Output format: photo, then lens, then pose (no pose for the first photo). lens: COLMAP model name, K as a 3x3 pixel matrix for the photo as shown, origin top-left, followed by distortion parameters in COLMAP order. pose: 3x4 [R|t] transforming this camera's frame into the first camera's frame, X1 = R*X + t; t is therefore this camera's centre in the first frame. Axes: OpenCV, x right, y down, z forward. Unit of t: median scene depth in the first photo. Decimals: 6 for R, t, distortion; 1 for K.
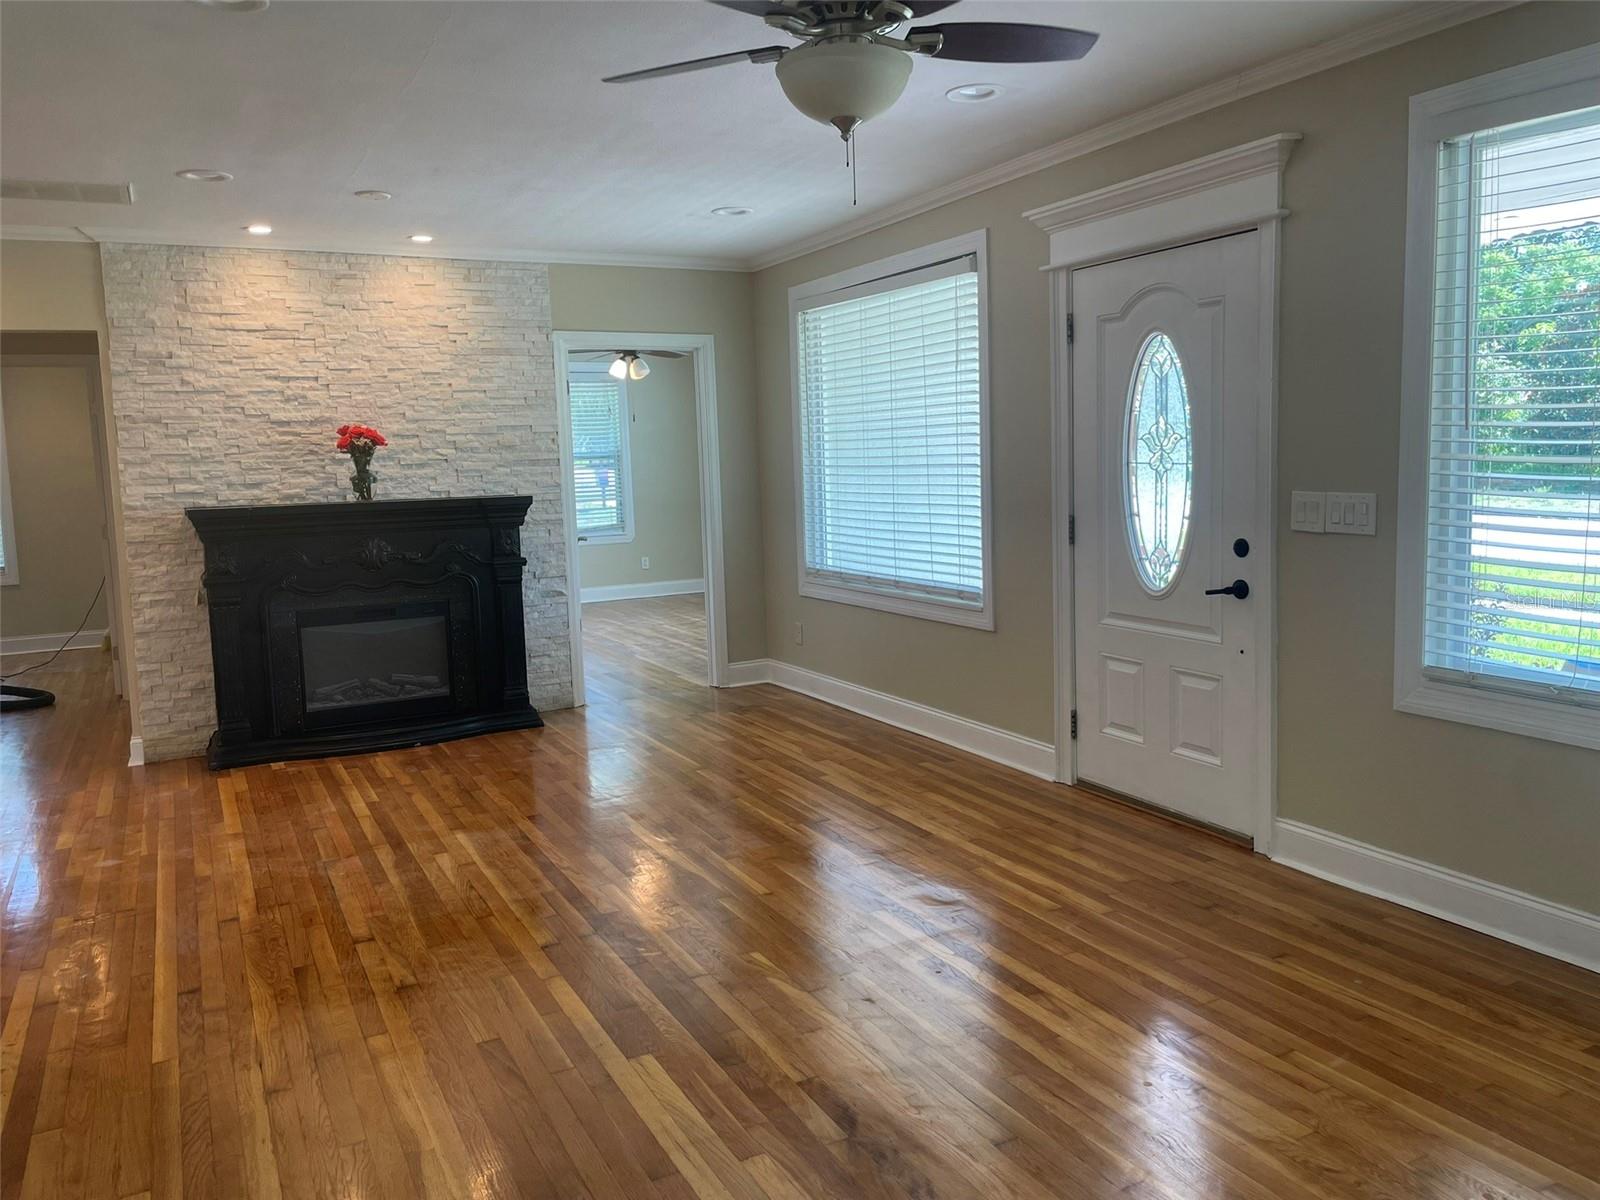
lens RADIAL K [[1201.8, 0, 807.6], [0, 1201.8, 593.7], [0, 0, 1]] dist [0.100823, -0.145172]
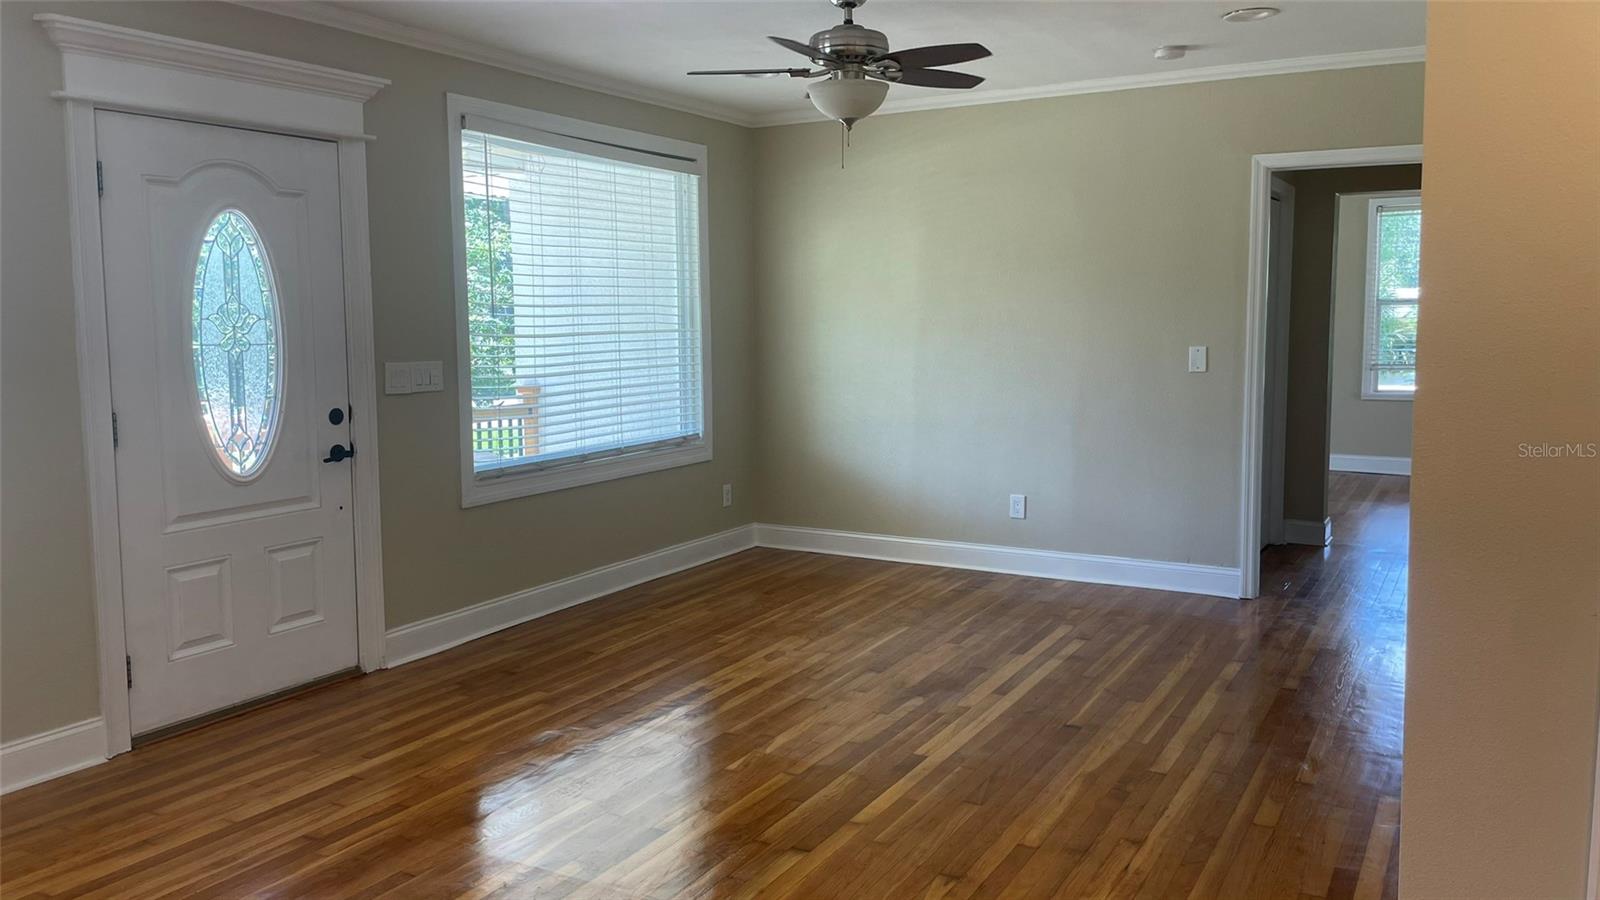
lens RADIAL K [[1218.2, 0, 812.9], [0, 1218.2, 426.3], [0, 0, 1]] dist [0.087316, -0.136137]
pose [[-0.545122, -0.049010, 0.836923, -0.589320], [0.120058, 0.983437, 0.135788, -0.091015], [-0.829716, 0.174500, -0.530209, 0.860788]]
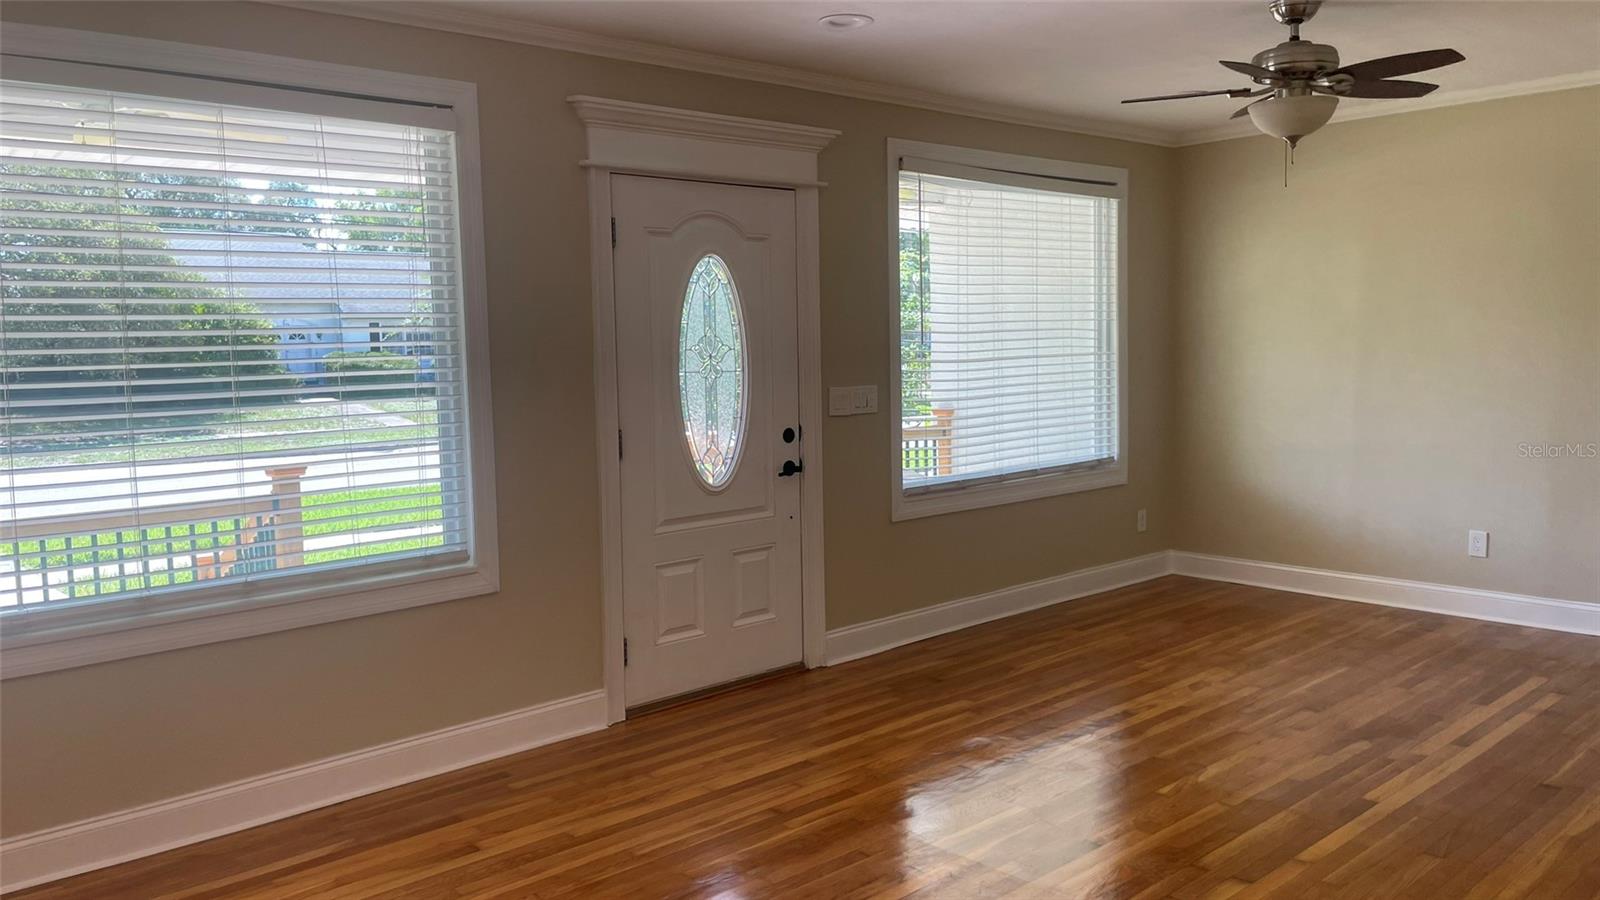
lens RADIAL K [[1218.2, 0, 812.9], [0, 1218.2, 426.3], [0, 0, 1]] dist [0.087316, -0.136137]
pose [[-0.255160, -0.038090, 0.966148, -0.606921], [0.140726, 0.987121, 0.076083, -0.097063], [-0.956603, 0.155375, -0.246513, 0.892277]]
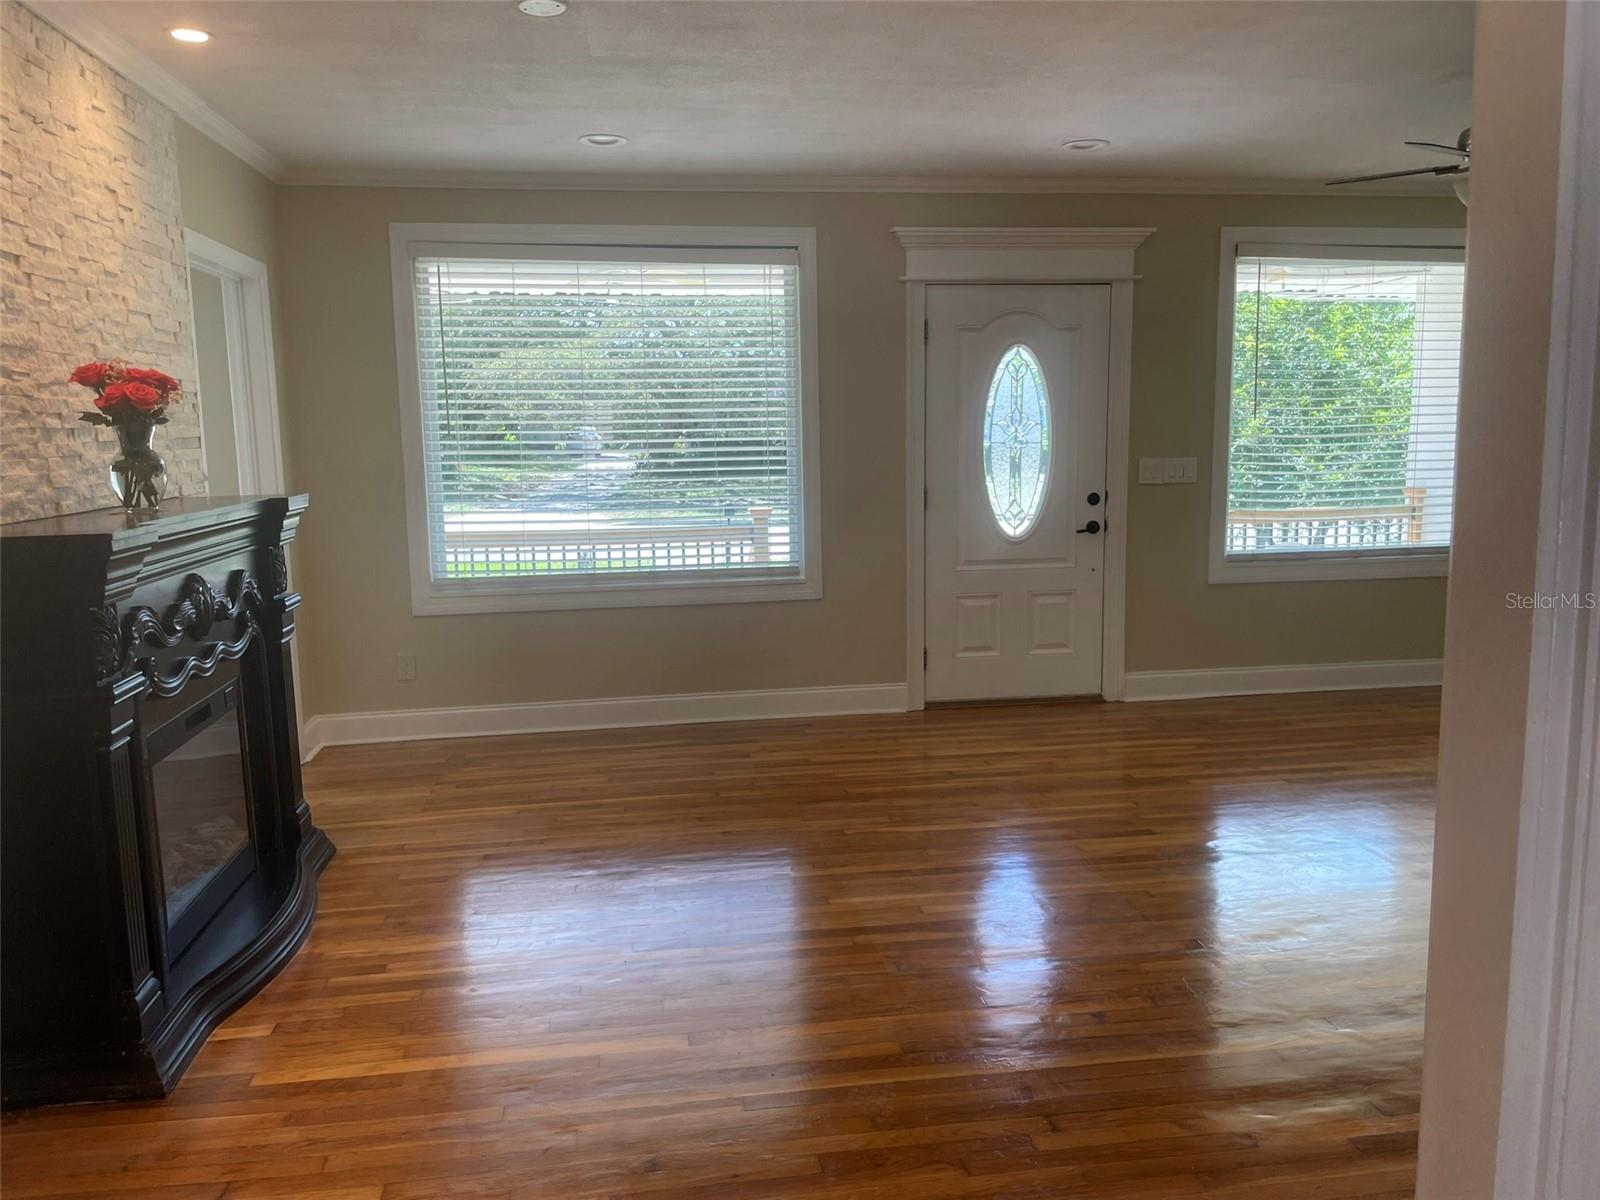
lens RADIAL K [[1225.8, 0, 800.0], [0, 1225.8, 600.0], [0, 0, 1]] dist [0.068557, -0.000284]
pose [[0.325332, -0.111912, 0.938954, -0.816473], [0.115870, 0.990207, 0.077874, -0.051396], [-0.938474, 0.083462, 0.335113, 0.584821]]
